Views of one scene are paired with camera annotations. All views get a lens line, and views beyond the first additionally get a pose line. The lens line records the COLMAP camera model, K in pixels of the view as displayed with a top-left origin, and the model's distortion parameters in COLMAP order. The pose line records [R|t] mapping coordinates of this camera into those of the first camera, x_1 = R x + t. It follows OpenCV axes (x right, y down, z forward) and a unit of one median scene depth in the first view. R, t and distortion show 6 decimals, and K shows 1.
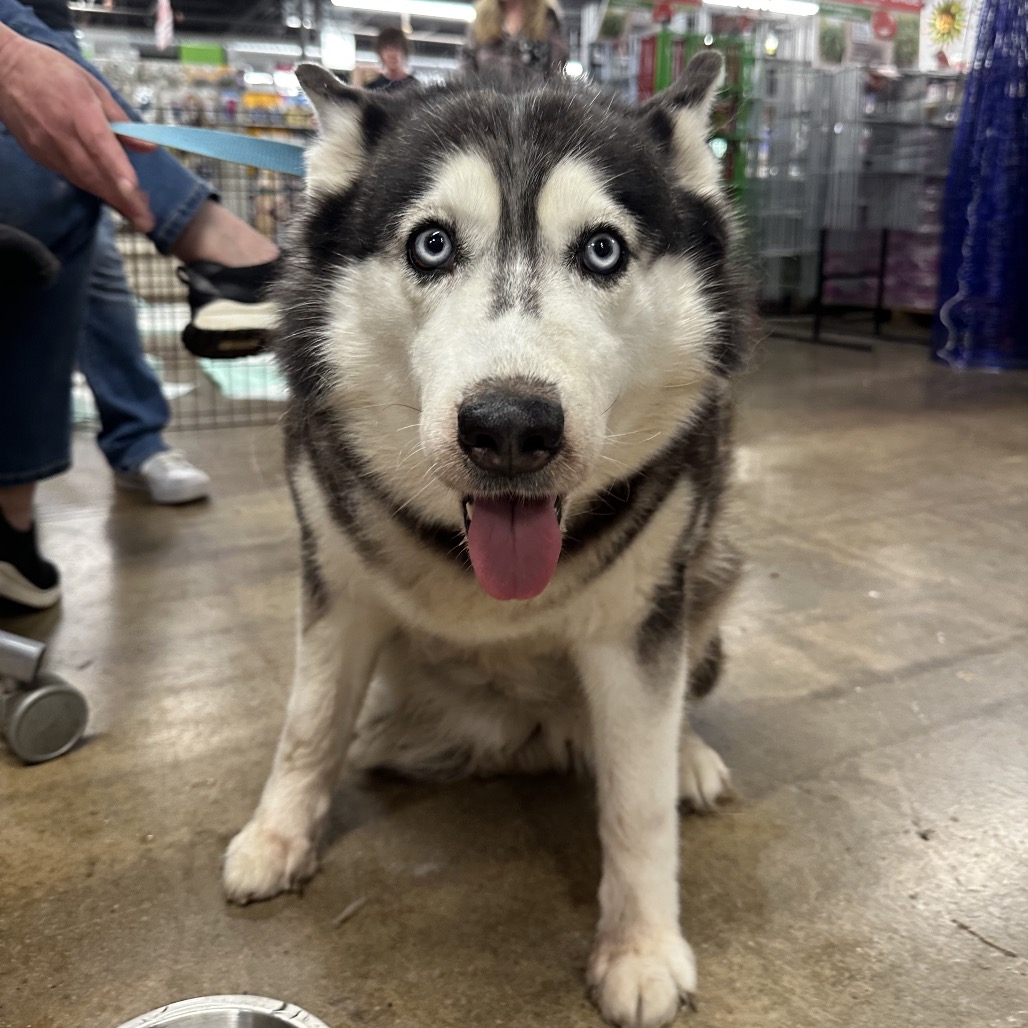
lens RADIAL K [[976.3, 0, 514.0], [0, 976.3, 514.0], [0, 0, 1]] dist [0.039806, 0.009751]
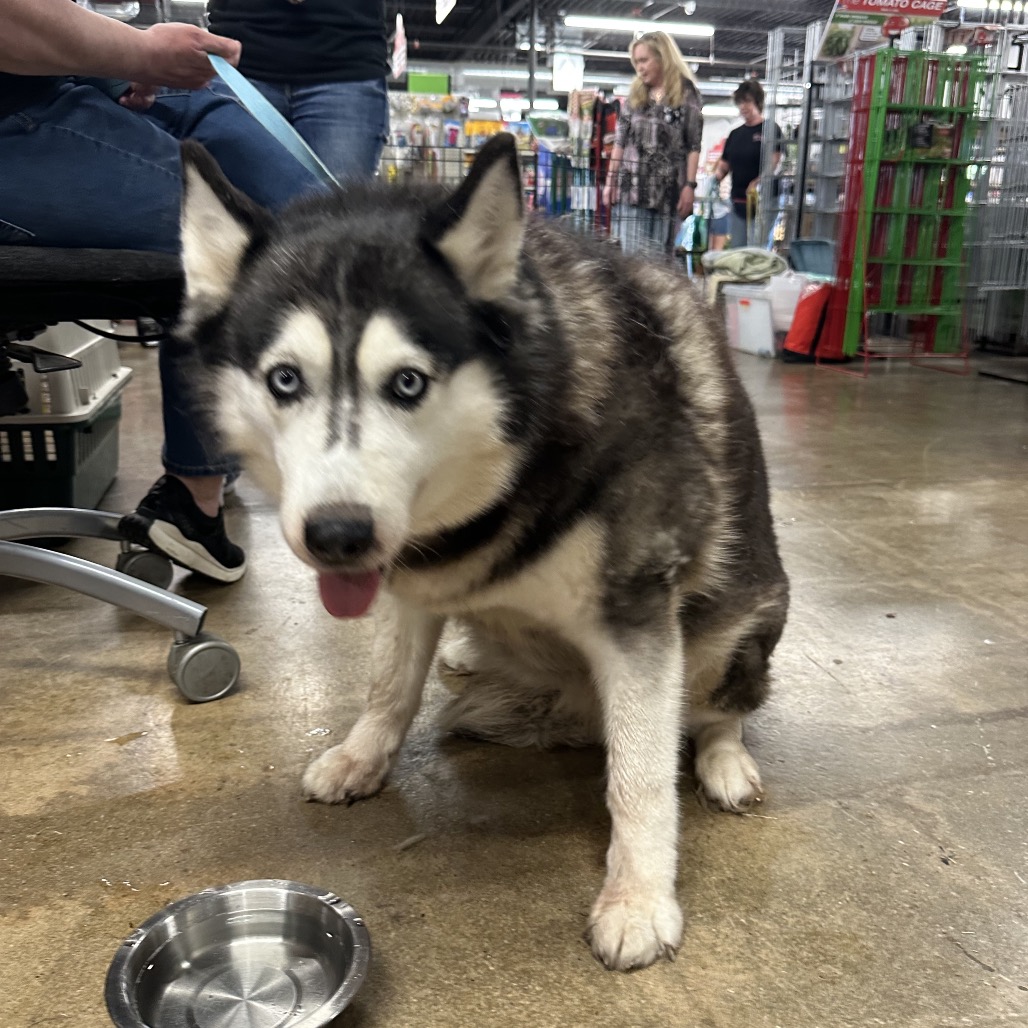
lens RADIAL K [[958.0, 0, 514.0], [0, 958.0, 514.0], [0, 0, 1]] dist [0.101991, -0.030175]
pose [[0.979139, 0.072312, -0.189891, 0.160939], [-0.075180, 0.997138, -0.007936, -0.004447], [0.188774, 0.022046, 0.981773, -0.170749]]
